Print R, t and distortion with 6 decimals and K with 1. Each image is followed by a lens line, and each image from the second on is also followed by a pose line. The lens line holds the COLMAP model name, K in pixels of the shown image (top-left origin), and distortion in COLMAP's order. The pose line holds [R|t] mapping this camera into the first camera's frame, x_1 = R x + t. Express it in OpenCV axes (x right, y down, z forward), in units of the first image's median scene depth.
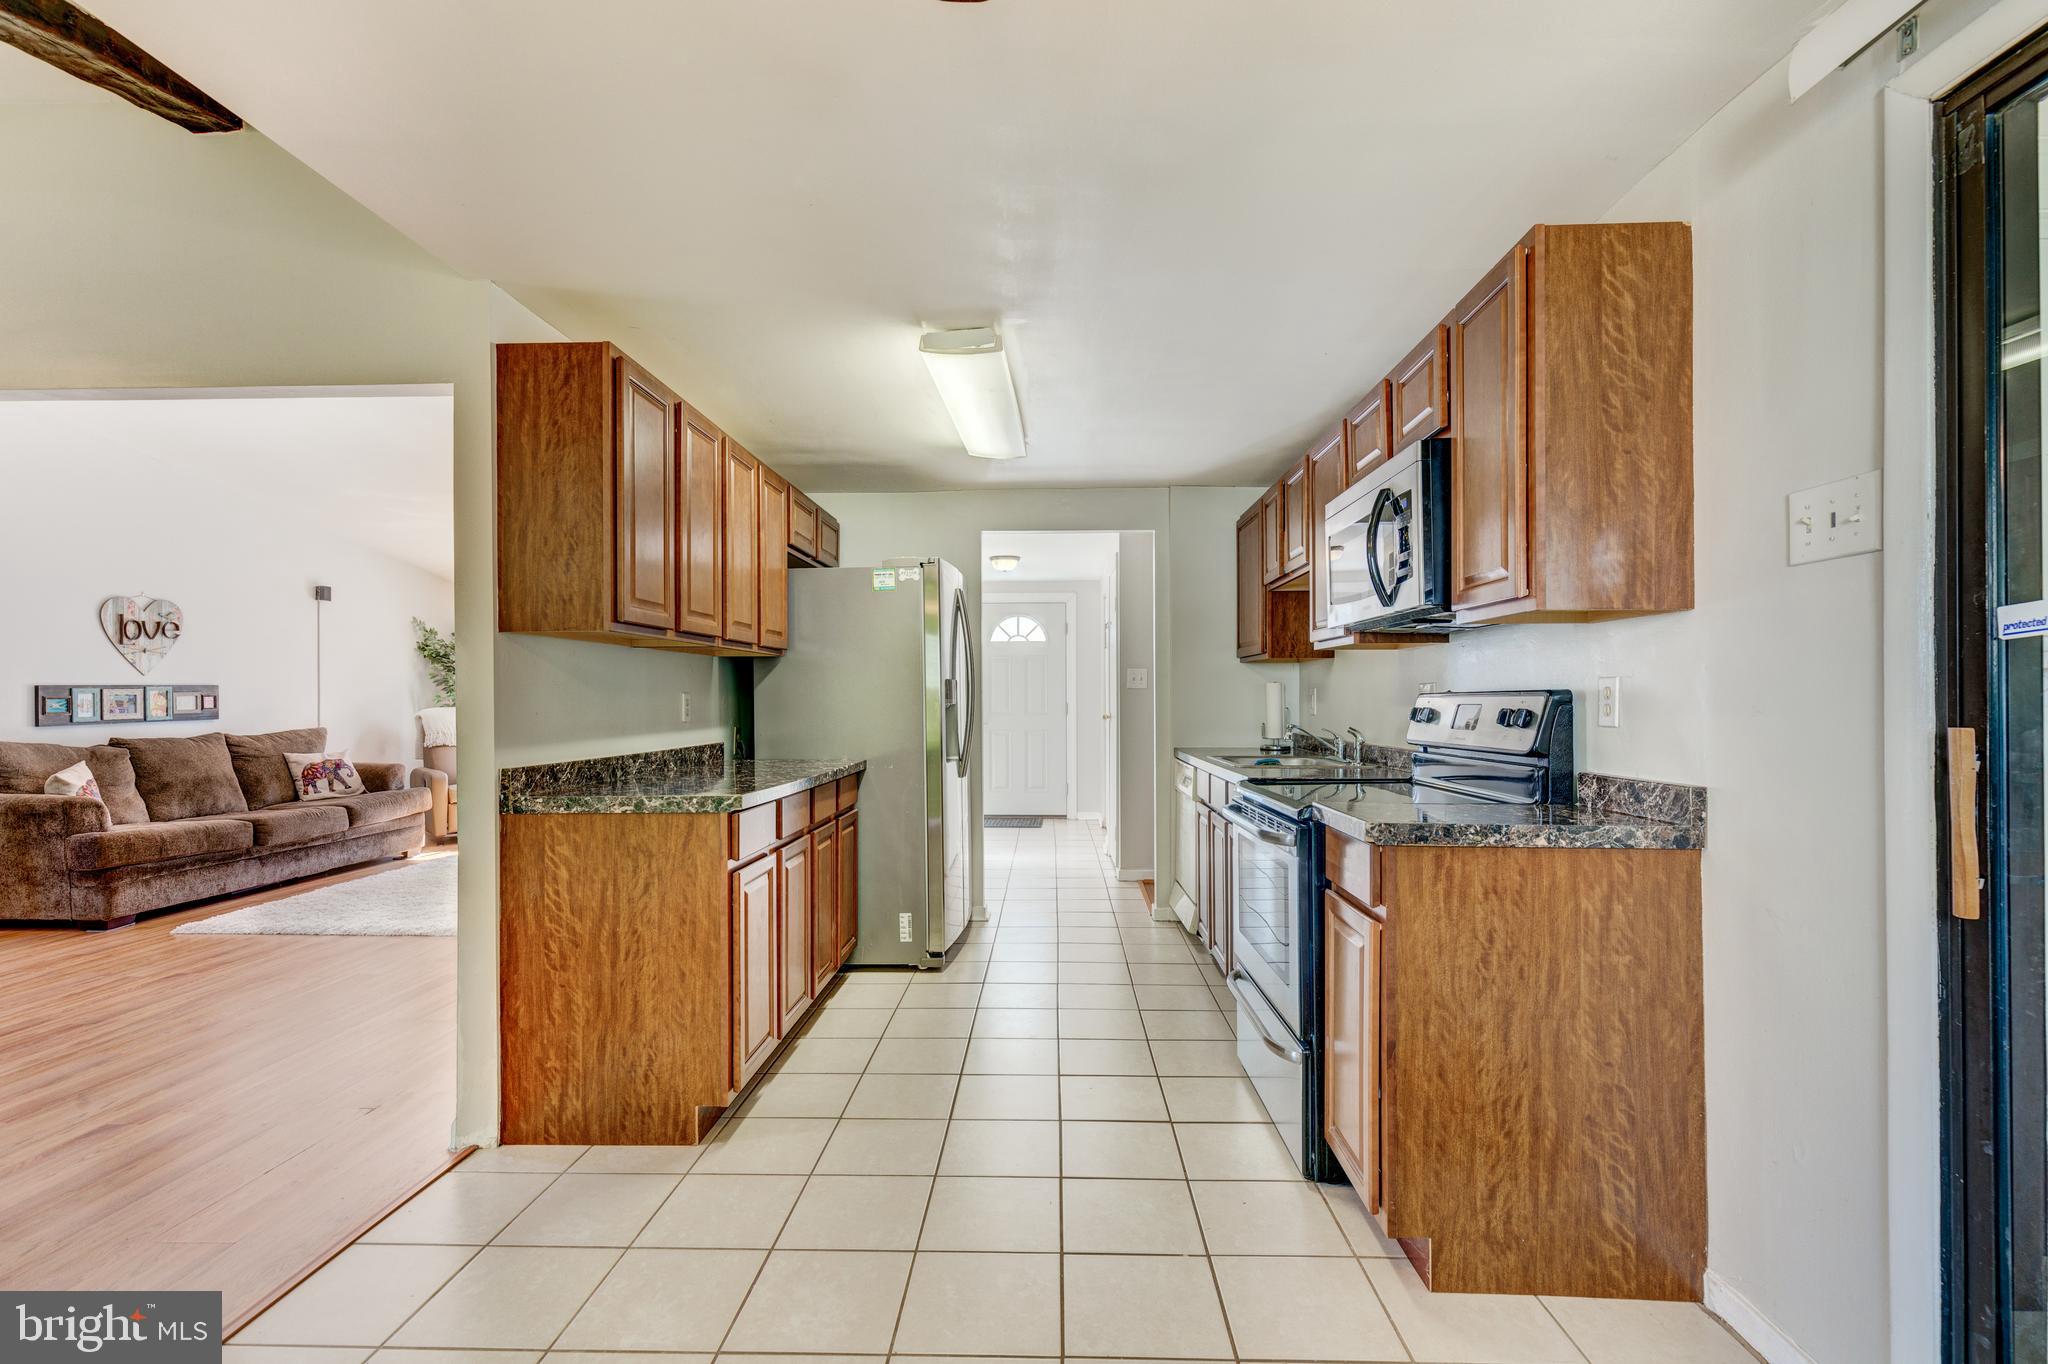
lens RADIAL K [[934.0, 0, 1047.2], [0, 934.0, 691.9], [0, 0, 1]] dist [0.009507, -0.000824]
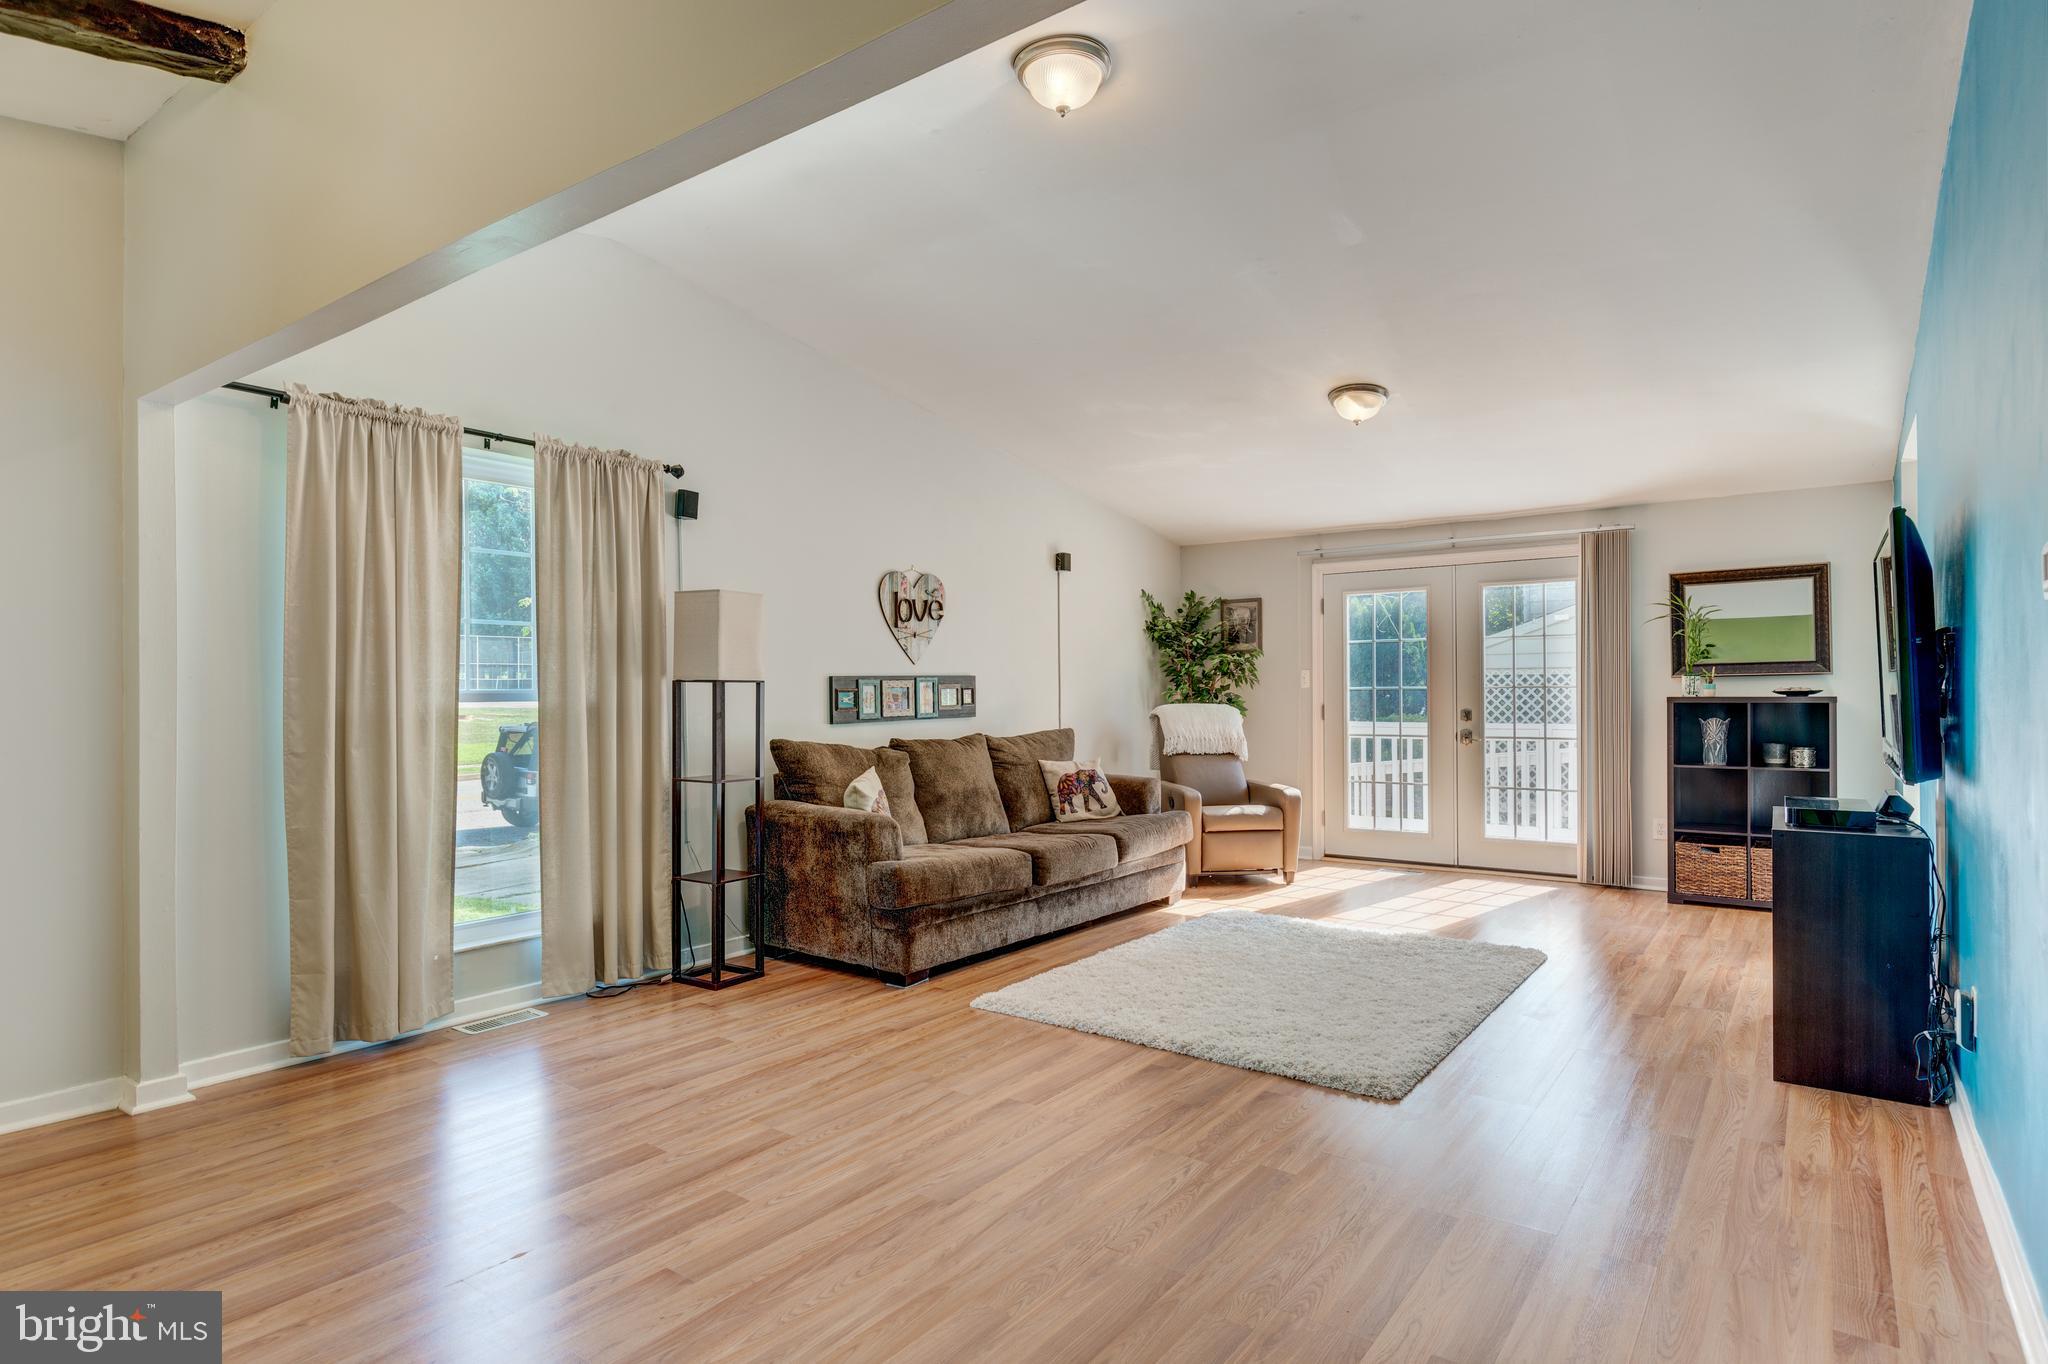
lens RADIAL K [[1102.9, 0, 1012.5], [0, 1102.9, 689.4], [0, 0, 1]] dist [0.012552, 0.001211]
pose [[0.814635, -0.004267, -0.579959, -0.314889], [0.005603, 0.999984, 0.000514, 0.004881], [0.579948, -0.003668, 0.814646, 0.245720]]
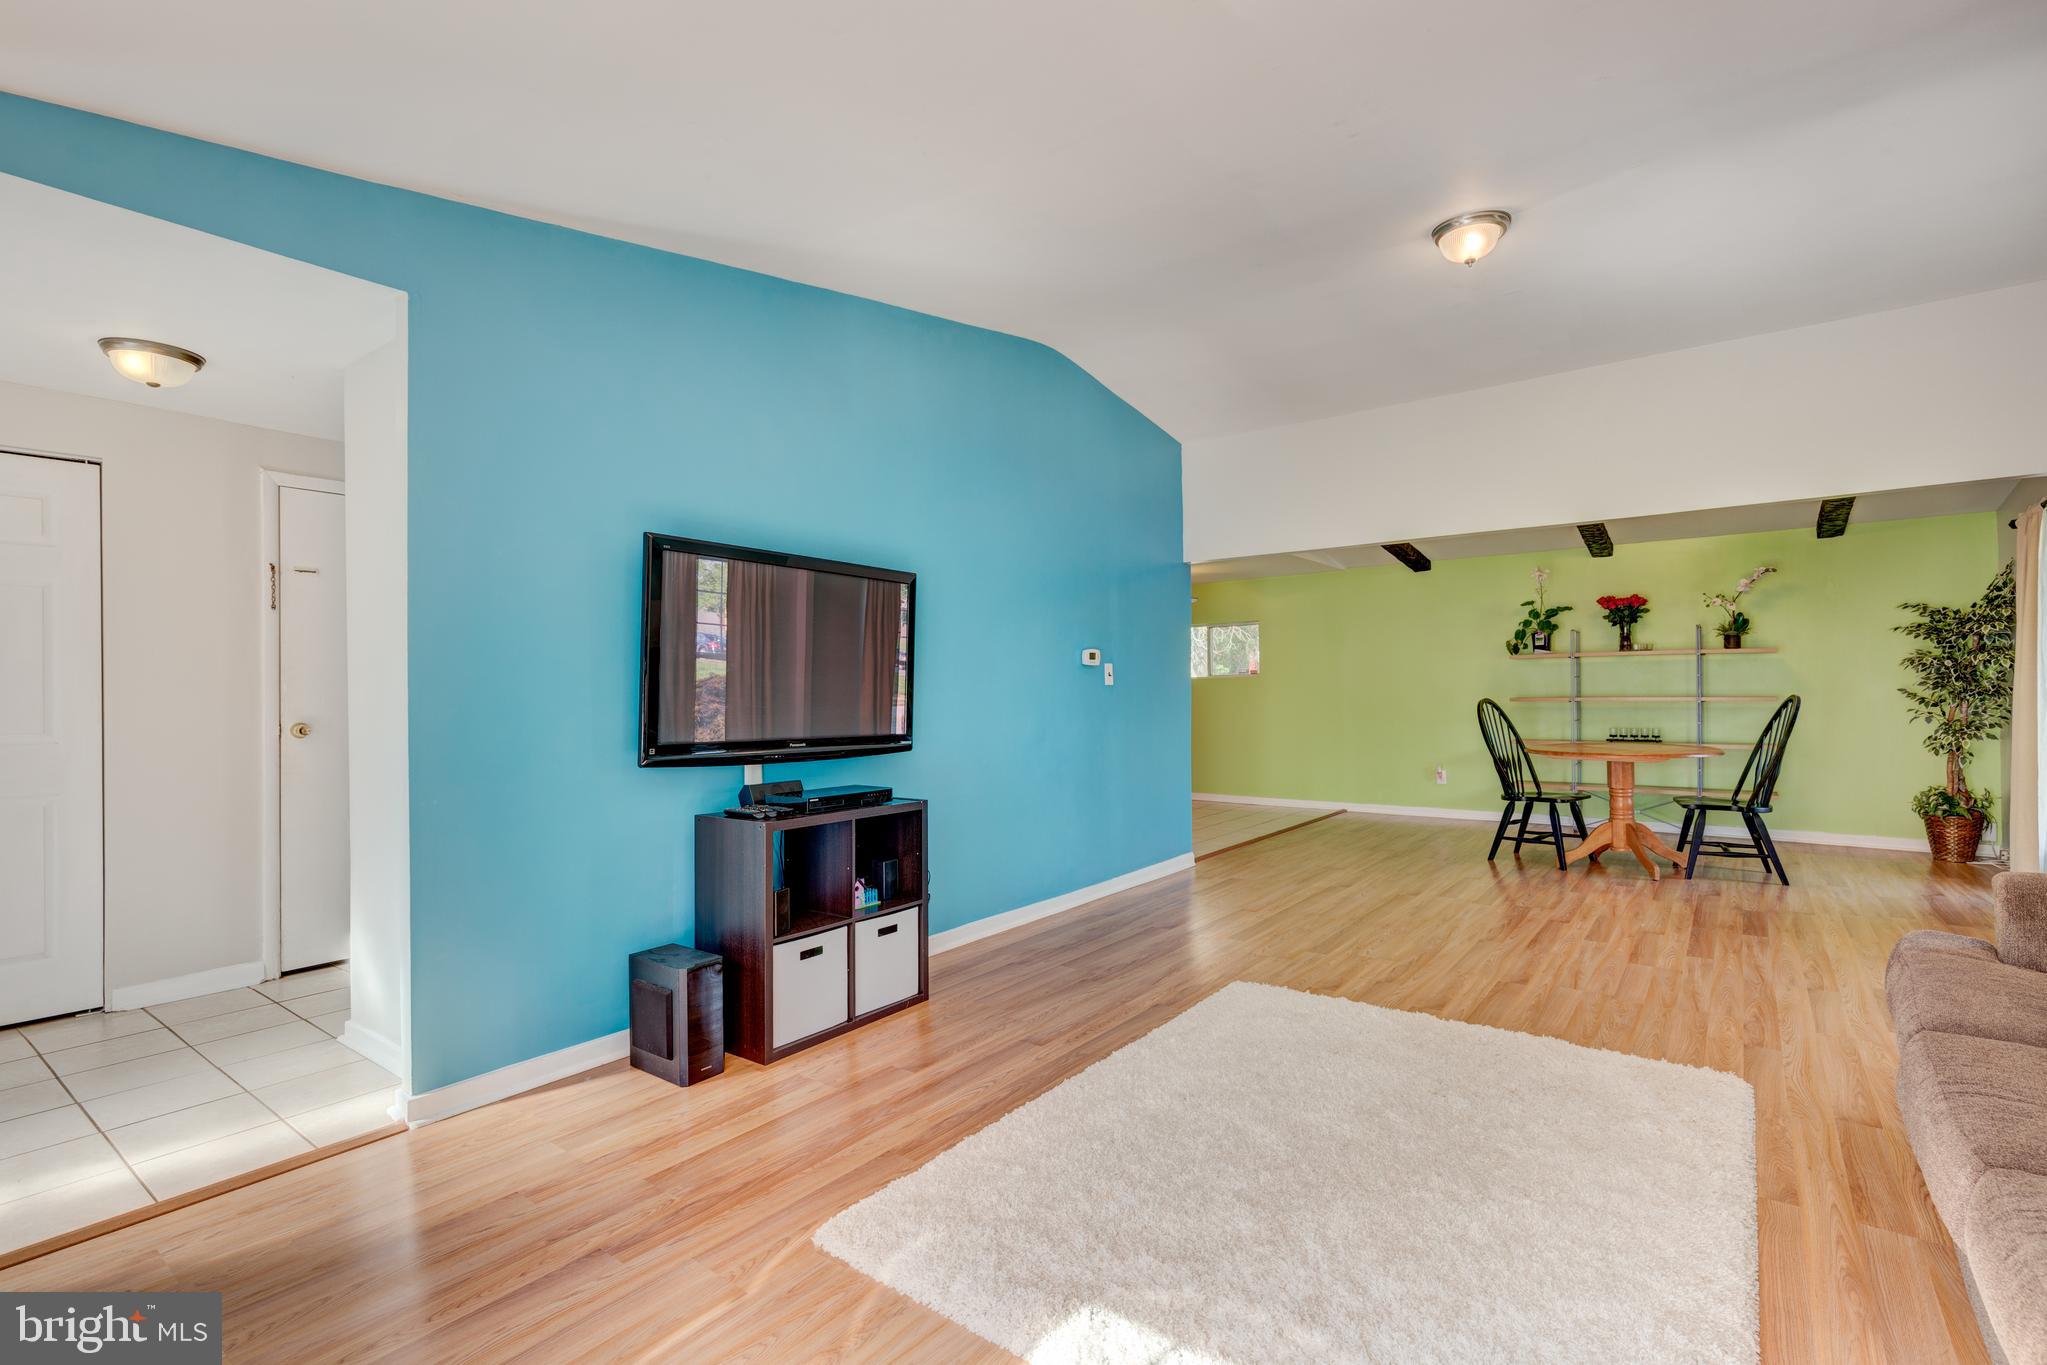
lens RADIAL K [[933.5, 0, 1042.0], [0, 933.5, 686.1], [0, 0, 1]] dist [0.009507, -0.000824]
pose [[-0.814420, 0.015508, 0.580068, -0.724322], [0.010409, 0.999872, -0.012117, 0.013354], [-0.580182, -0.003830, -0.814478, 1.349301]]
